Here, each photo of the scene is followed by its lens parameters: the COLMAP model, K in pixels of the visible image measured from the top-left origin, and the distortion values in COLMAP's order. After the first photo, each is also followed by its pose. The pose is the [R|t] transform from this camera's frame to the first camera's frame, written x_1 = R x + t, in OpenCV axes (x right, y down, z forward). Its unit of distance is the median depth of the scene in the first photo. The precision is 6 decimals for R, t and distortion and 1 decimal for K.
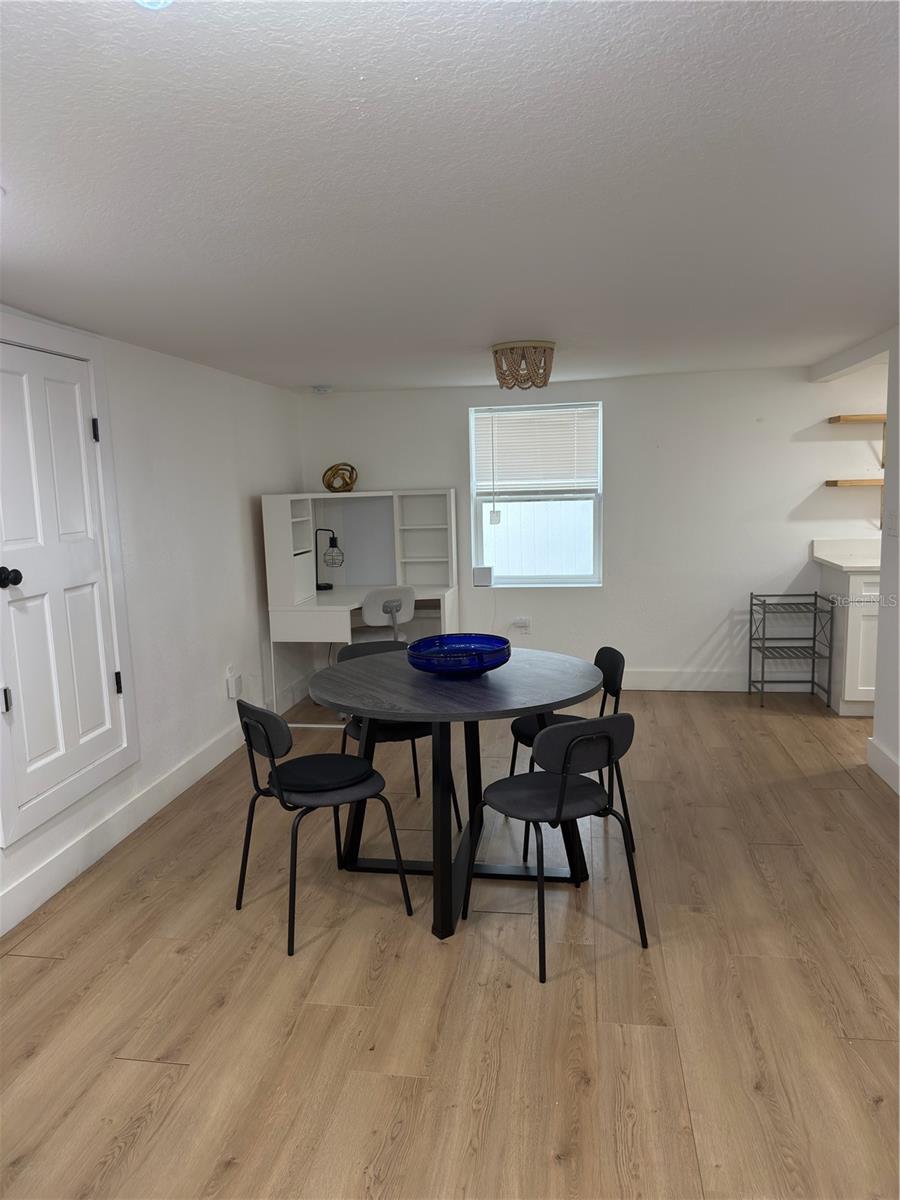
lens RADIAL K [[837.8, 0, 450.7], [0, 837.8, 601.9], [0, 0, 1]] dist [0.084768, -0.131295]
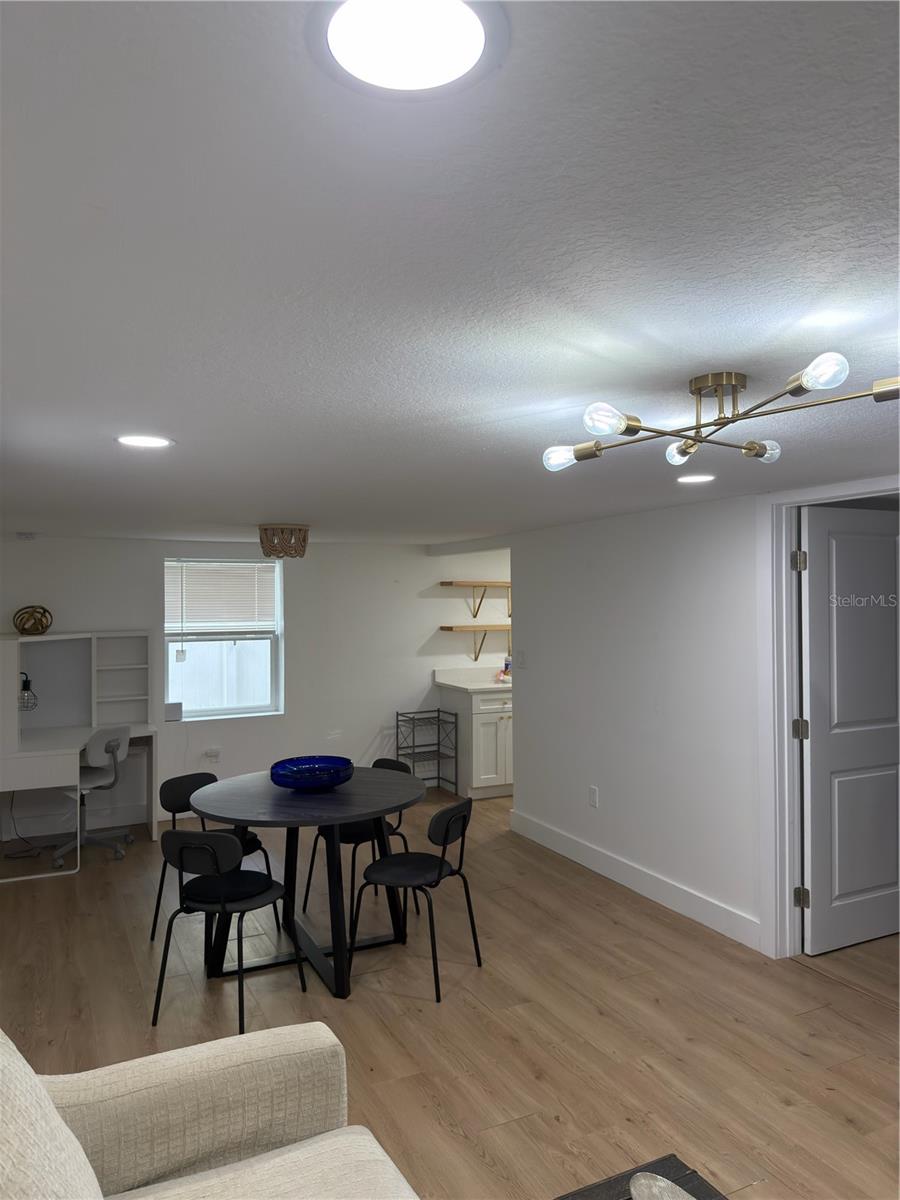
lens RADIAL K [[837.8, 0, 450.7], [0, 837.8, 601.9], [0, 0, 1]] dist [0.084768, -0.131295]
pose [[0.822695, 0.017254, 0.568221, -0.311657], [0.063175, 0.990573, -0.121546, -0.016199], [-0.564962, 0.135893, 0.813850, -0.110583]]
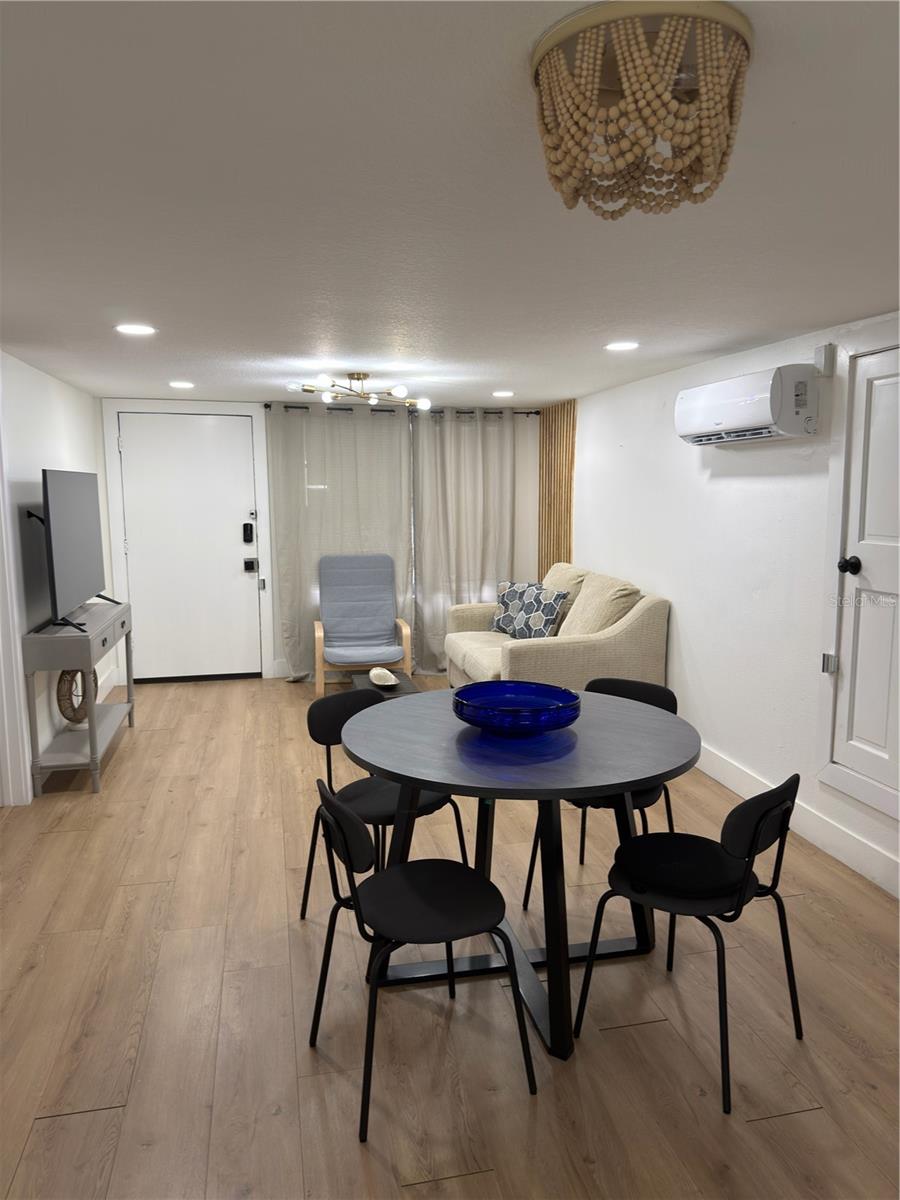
lens RADIAL K [[837.8, 0, 450.7], [0, 837.8, 601.9], [0, 0, 1]] dist [0.084768, -0.131295]
pose [[-0.931398, 0.079214, -0.355278, 0.199557], [-0.018117, 0.964736, 0.262596, -0.140934], [0.363551, 0.251018, -0.897118, 0.955180]]
